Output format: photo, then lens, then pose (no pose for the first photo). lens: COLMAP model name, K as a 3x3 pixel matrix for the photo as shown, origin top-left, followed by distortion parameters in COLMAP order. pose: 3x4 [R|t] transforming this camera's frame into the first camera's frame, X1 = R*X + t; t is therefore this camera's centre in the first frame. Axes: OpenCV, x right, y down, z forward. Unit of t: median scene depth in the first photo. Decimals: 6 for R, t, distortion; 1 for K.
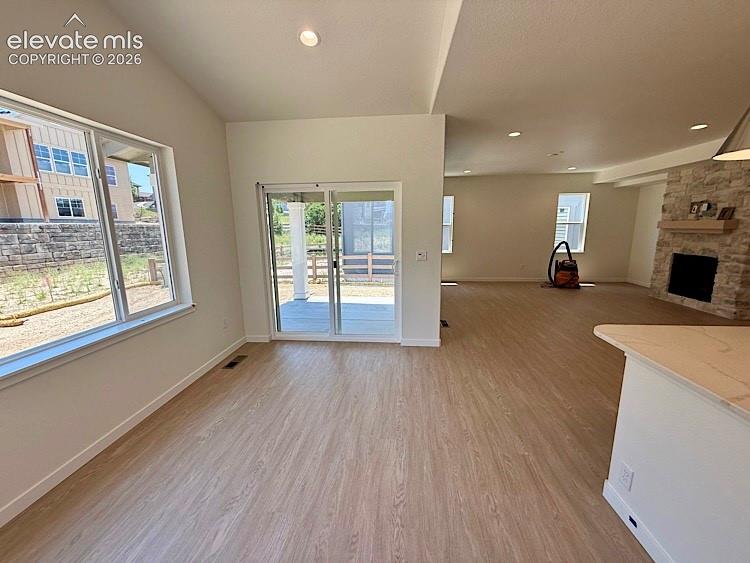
lens RADIAL K [[297.2, 0, 372.1], [0, 297.2, 280.8], [0, 0, 1]] dist [-0.001130, 0.000053]
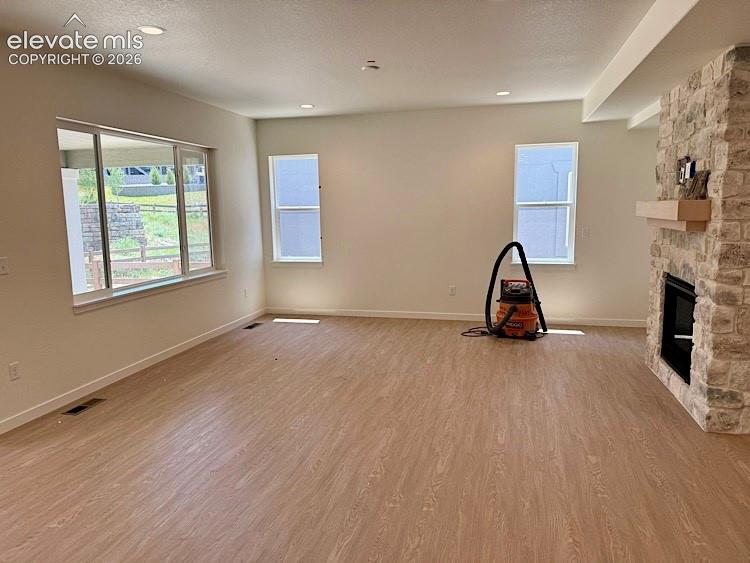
lens RADIAL K [[524.8, 0, 372.7], [0, 524.8, 282.7], [0, 0, 1]] dist [0.029058, -0.003872]
pose [[0.988753, 0.018484, -0.148410, 0.800305], [-0.023816, 0.999130, -0.034229, -0.043641], [0.147648, 0.037379, 0.988333, 0.160645]]
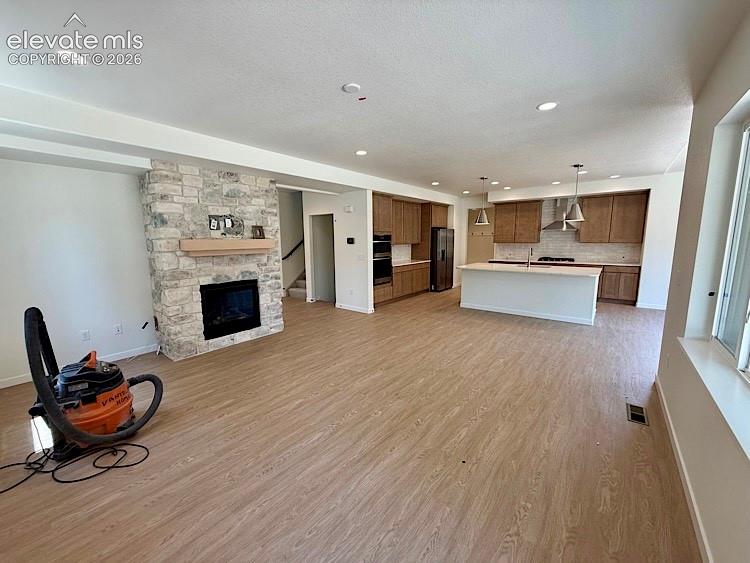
lens RADIAL K [[297.2, 0, 372.1], [0, 297.2, 280.8], [0, 0, 1]] dist [-0.001130, 0.000053]
pose [[-0.831757, -0.058019, 0.552100, 0.339627], [0.120627, 0.951873, 0.281758, -0.288805], [-0.541876, 0.300953, -0.784728, 1.522057]]
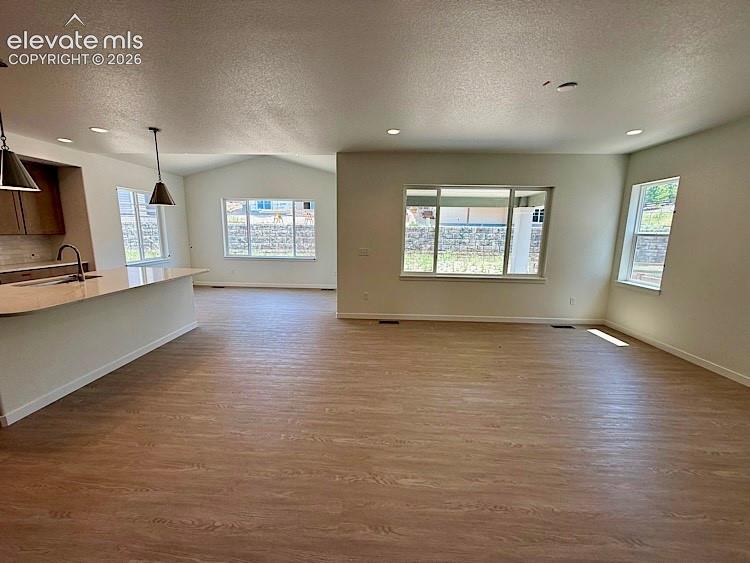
lens RADIAL K [[298.8, 0, 373.9], [0, 298.8, 276.7], [0, 0, 1]] dist [0.002971, 0.000274]
pose [[0.062162, 0.169297, -0.983603, 1.188647], [-0.196993, 0.968203, 0.154197, -0.159747], [0.978432, 0.184178, 0.093536, 0.761236]]
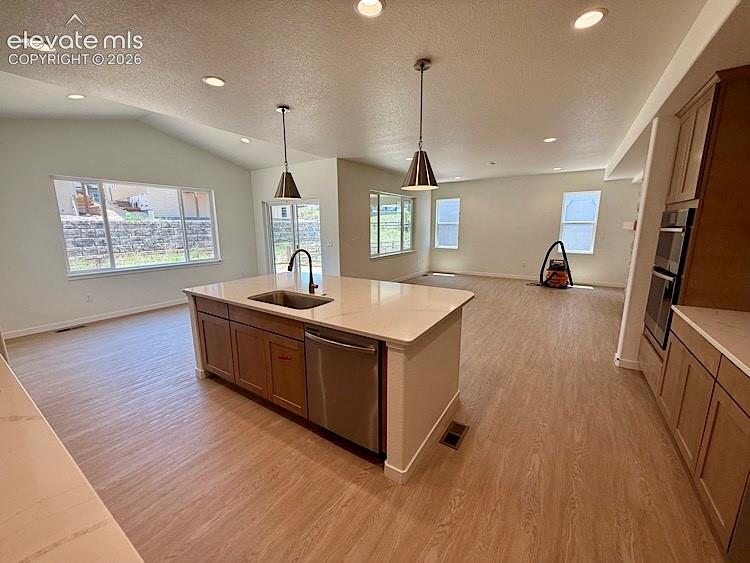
lens RADIAL K [[297.2, 0, 372.1], [0, 297.2, 280.8], [0, 0, 1]] dist [-0.001130, 0.000053]
pose [[0.883161, 0.094458, -0.459462, 0.827040], [-0.089840, 0.995443, 0.031960, 0.034993], [0.460387, 0.013052, 0.887622, -0.249602]]
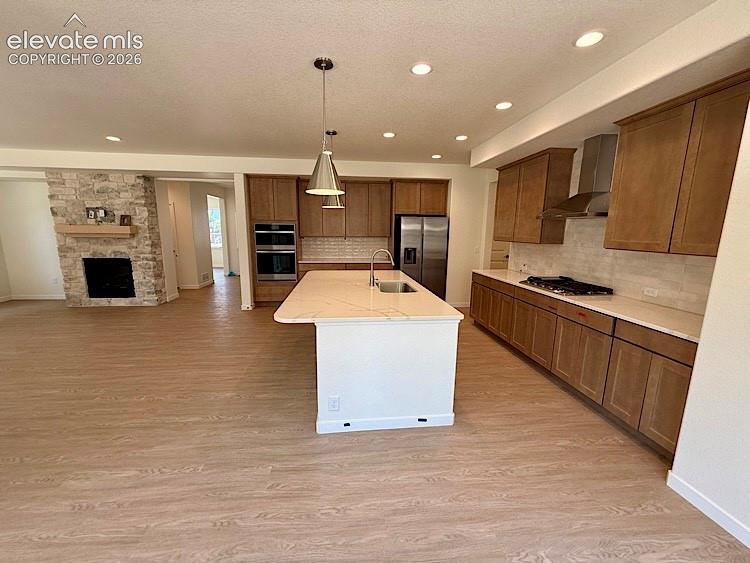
lens RADIAL K [[297.2, 0, 372.1], [0, 297.2, 280.8], [0, 0, 1]] dist [-0.001130, 0.000053]
pose [[-0.194018, -0.154308, 0.968786, -0.151429], [0.168994, 0.967530, 0.187952, -0.050138], [-0.966332, 0.200185, -0.161641, 0.287081]]
